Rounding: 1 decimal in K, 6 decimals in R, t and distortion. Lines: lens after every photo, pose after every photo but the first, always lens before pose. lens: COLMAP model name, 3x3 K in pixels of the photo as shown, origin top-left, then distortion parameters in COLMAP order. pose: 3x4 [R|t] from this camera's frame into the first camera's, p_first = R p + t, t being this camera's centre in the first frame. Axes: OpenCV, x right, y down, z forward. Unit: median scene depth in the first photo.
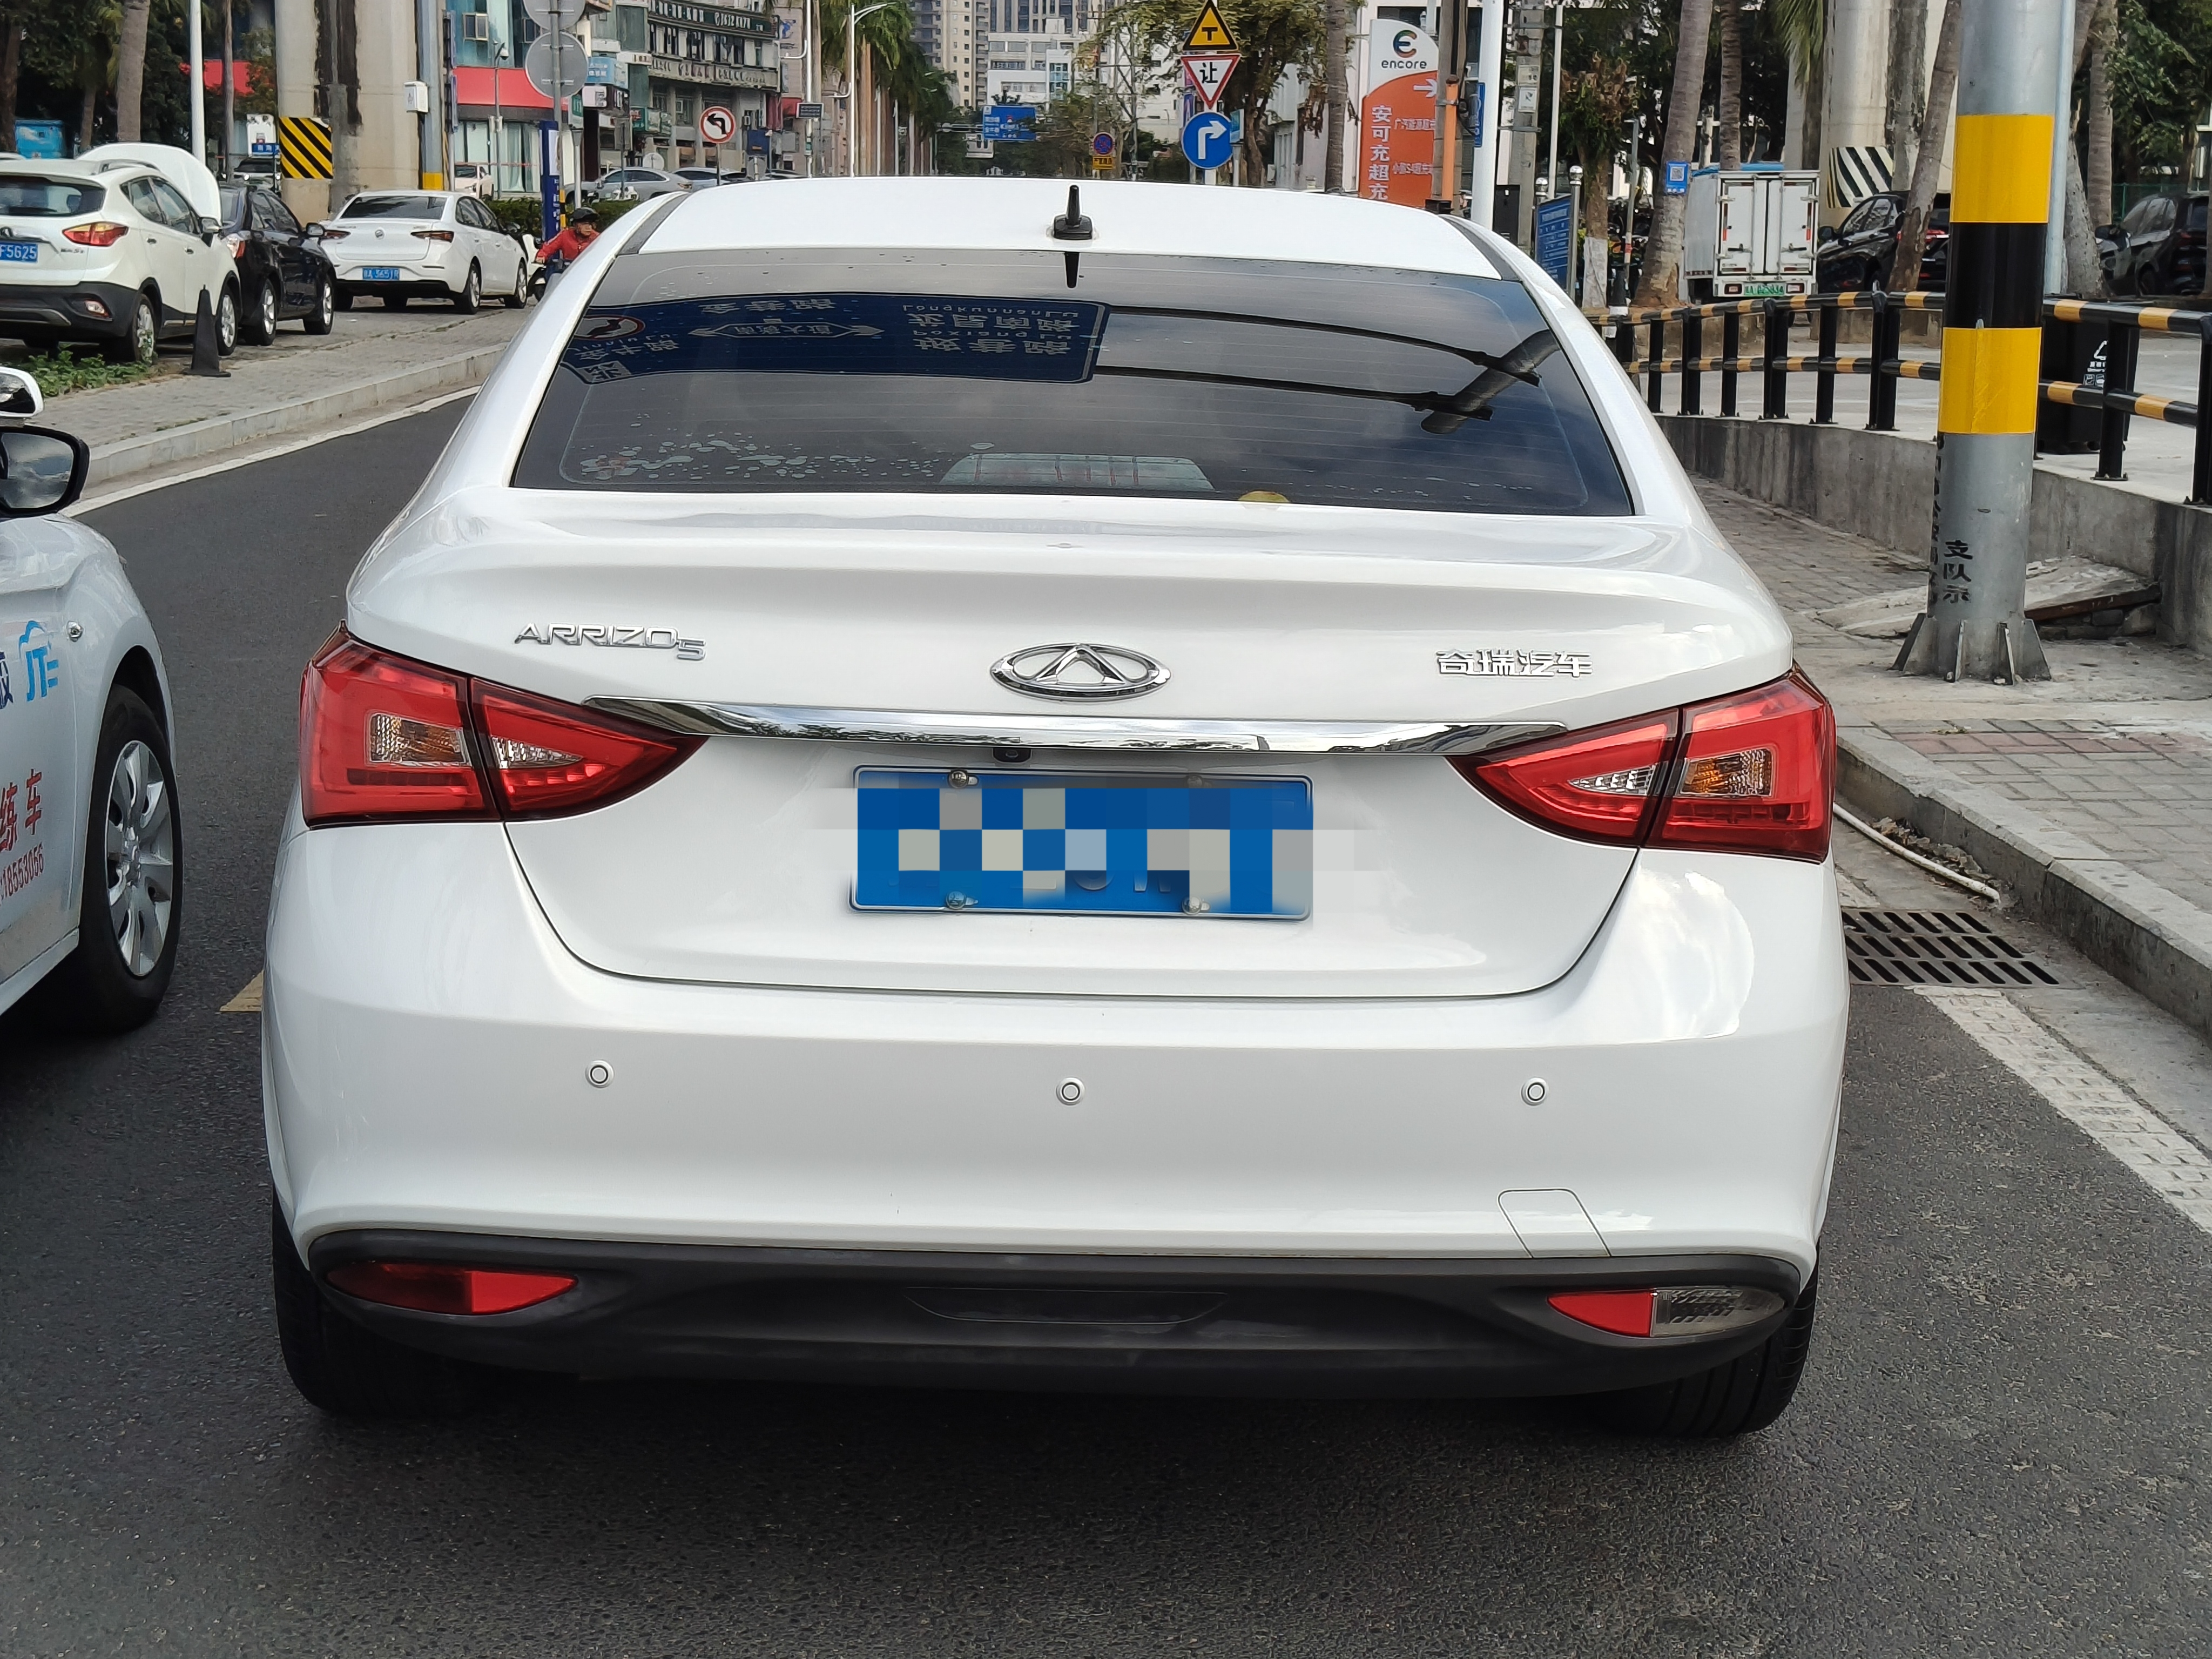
lens RADIAL K [[3400.2, 0, 1106.0], [0, 3400.2, 829.5], [0, 0, 1]] dist [0.095252, -0.157652]
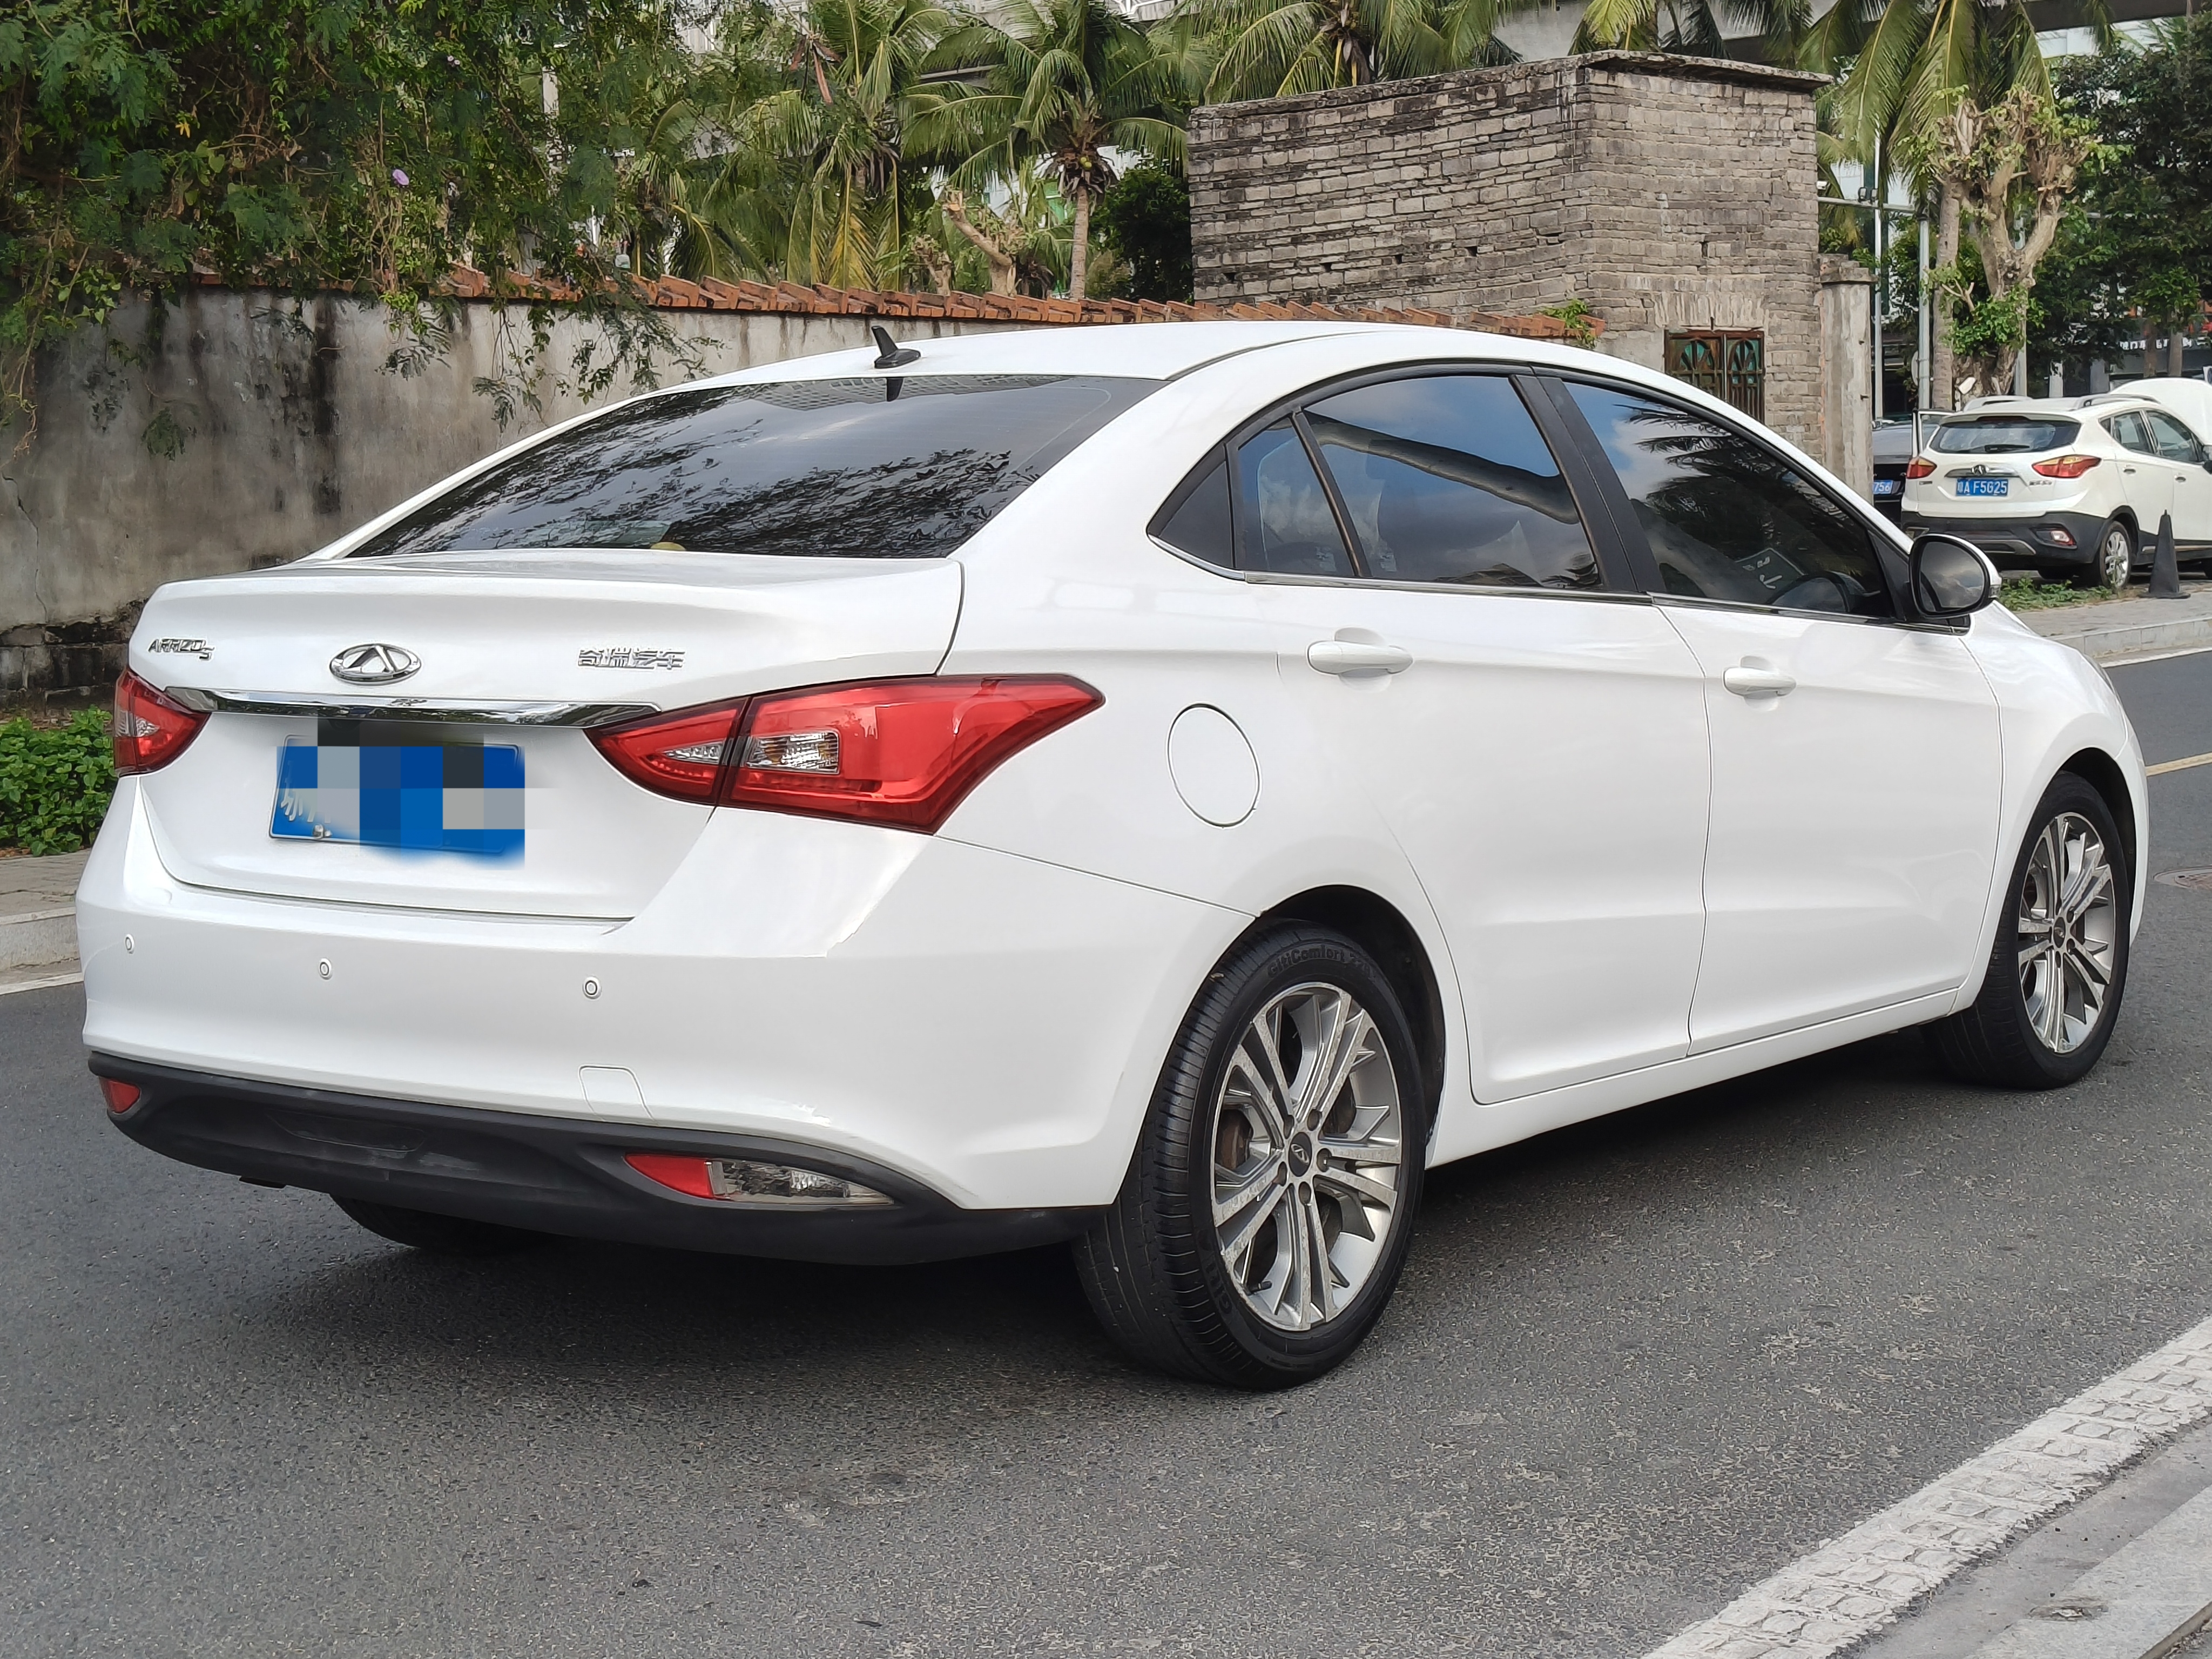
lens RADIAL K [[3400.2, 0, 1106.0], [0, 3400.2, 829.5], [0, 0, 1]] dist [0.095252, -0.157652]
pose [[0.782451, 0.016791, -0.622486, 1.055855], [-0.062409, 0.996718, -0.051561, 0.070284], [0.619577, 0.079193, 0.780930, 0.111418]]
